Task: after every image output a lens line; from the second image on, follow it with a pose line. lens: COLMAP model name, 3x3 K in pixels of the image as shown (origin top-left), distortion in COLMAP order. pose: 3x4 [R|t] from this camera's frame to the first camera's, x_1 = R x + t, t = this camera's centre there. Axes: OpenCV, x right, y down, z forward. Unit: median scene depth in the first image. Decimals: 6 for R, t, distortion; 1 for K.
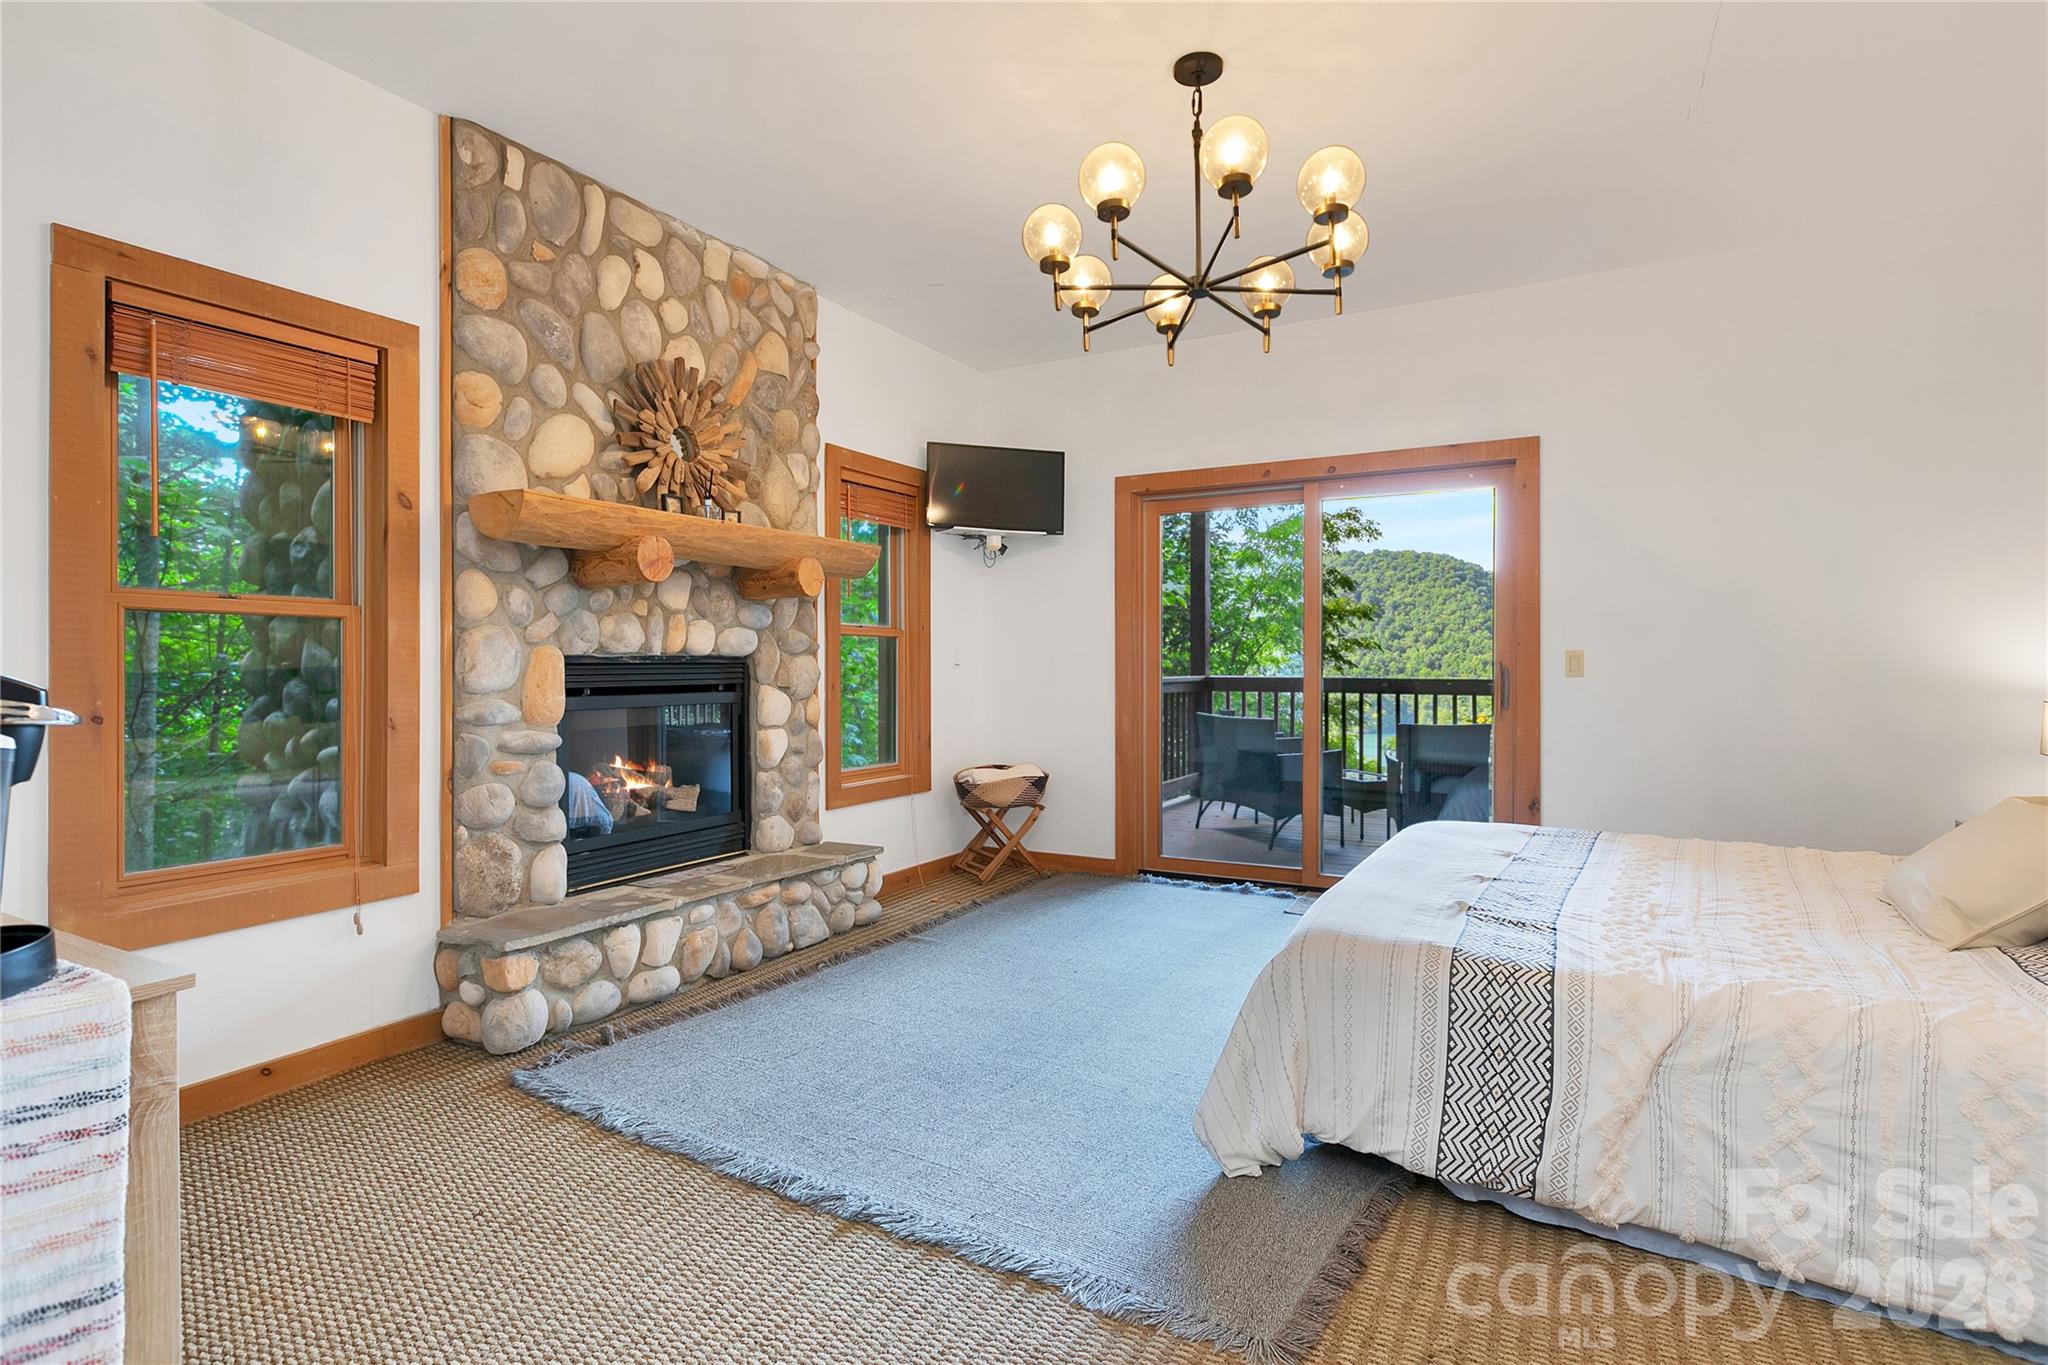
lens RADIAL K [[1030.4, 0, 1023.6], [0, 1030.4, 662.4], [0, 0, 1]] dist [0.003130, 0.000412]
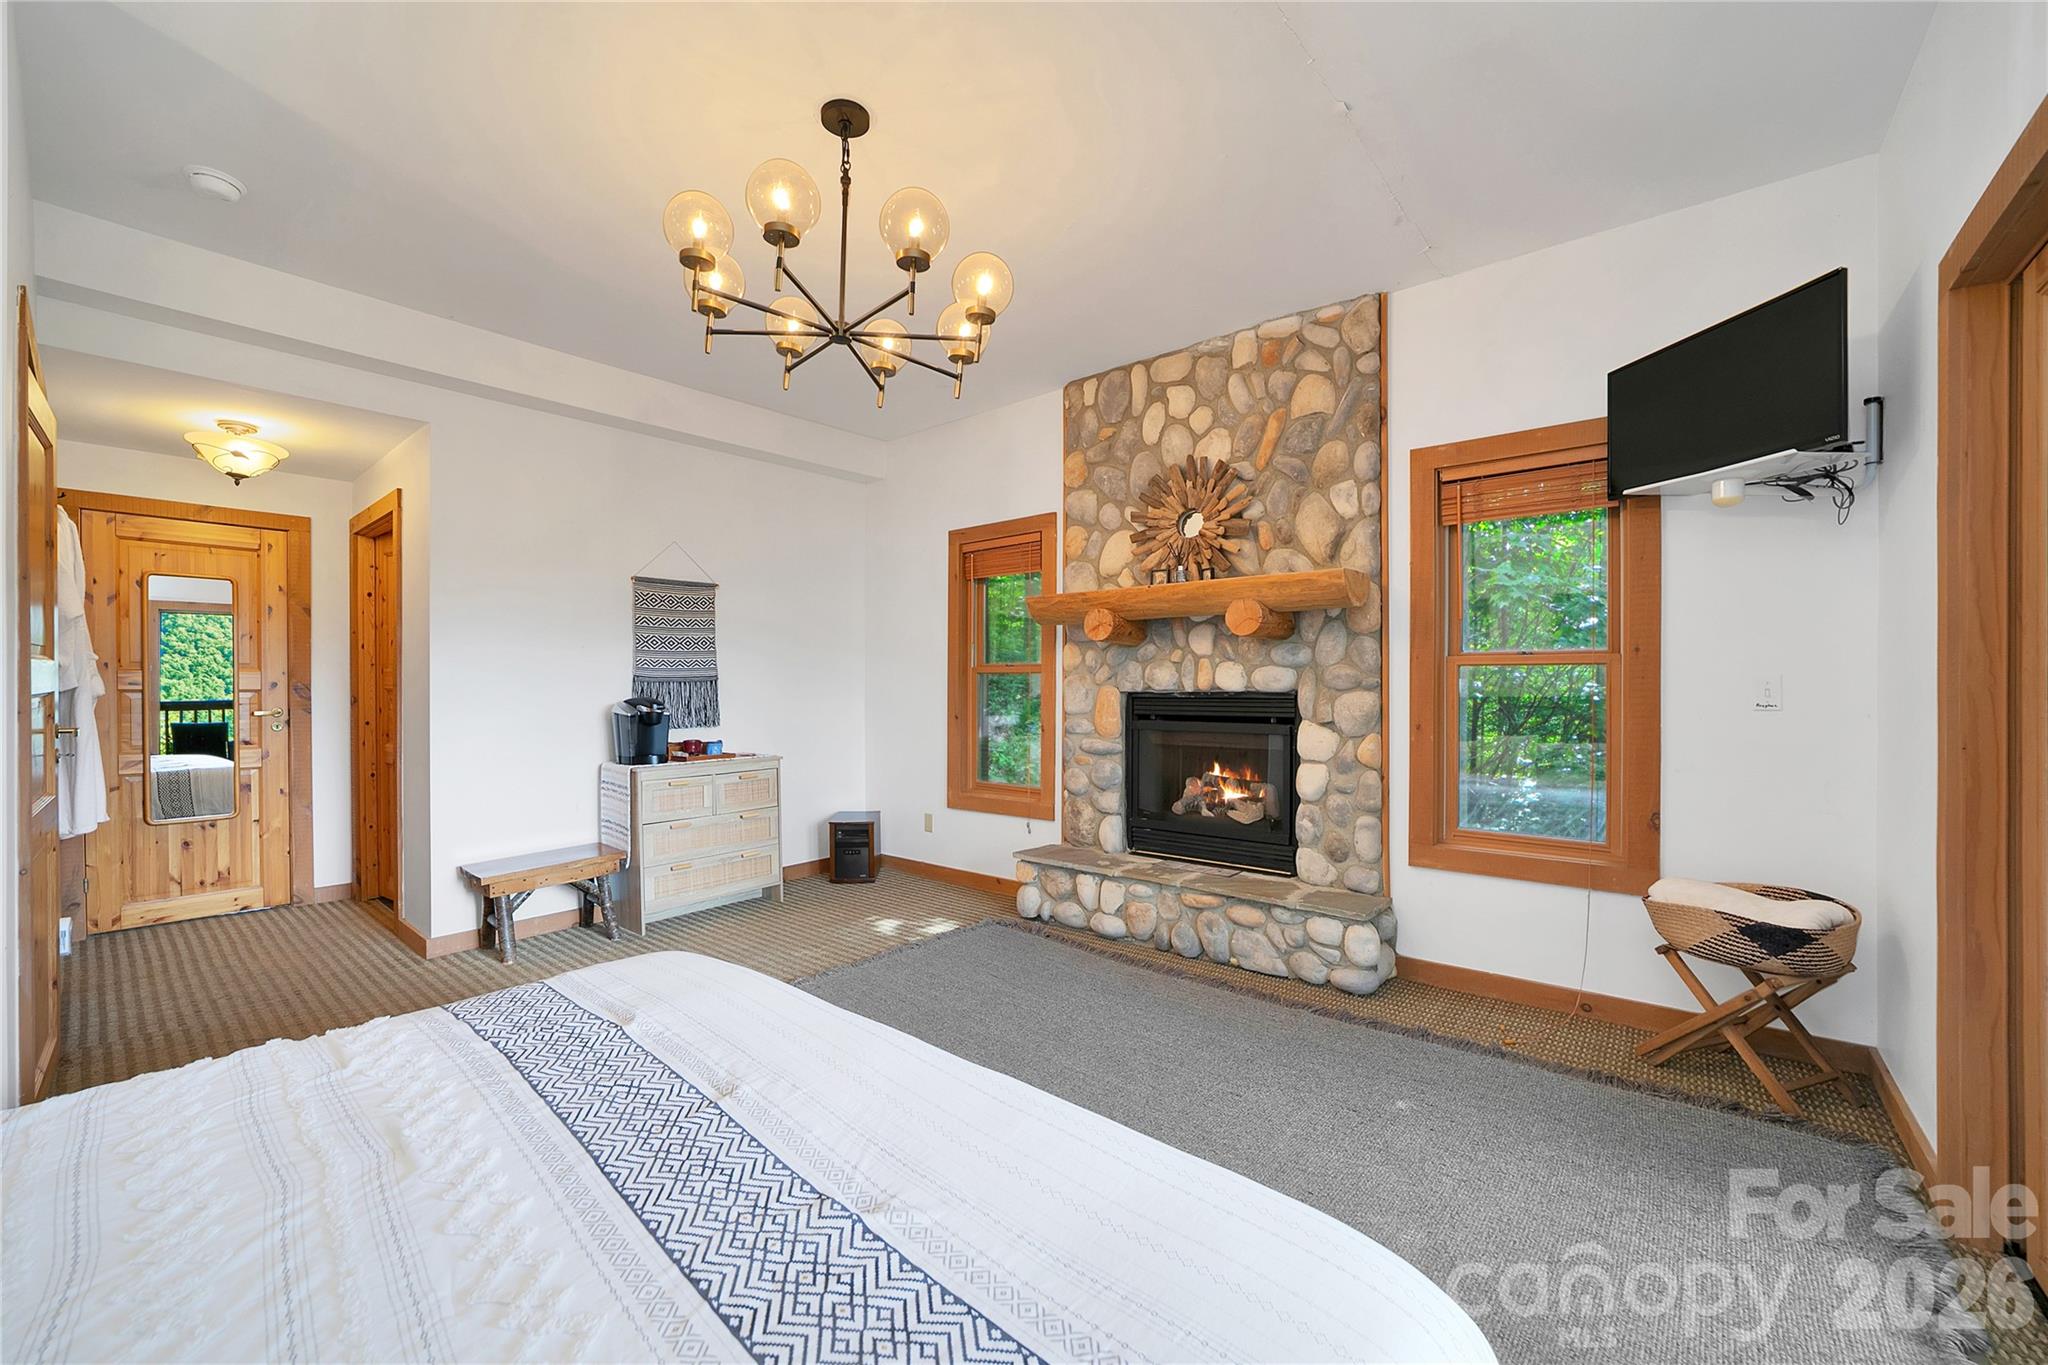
lens RADIAL K [[805.9, 0, 1030.3], [0, 805.9, 695.7], [0, 0, 1]] dist [-0.016210, 0.000014]
pose [[-0.181190, 0.011275, -0.983383, 0.679121], [0.000084, 0.999934, 0.011449, -0.013432], [0.983448, 0.001992, -0.181180, 1.000104]]
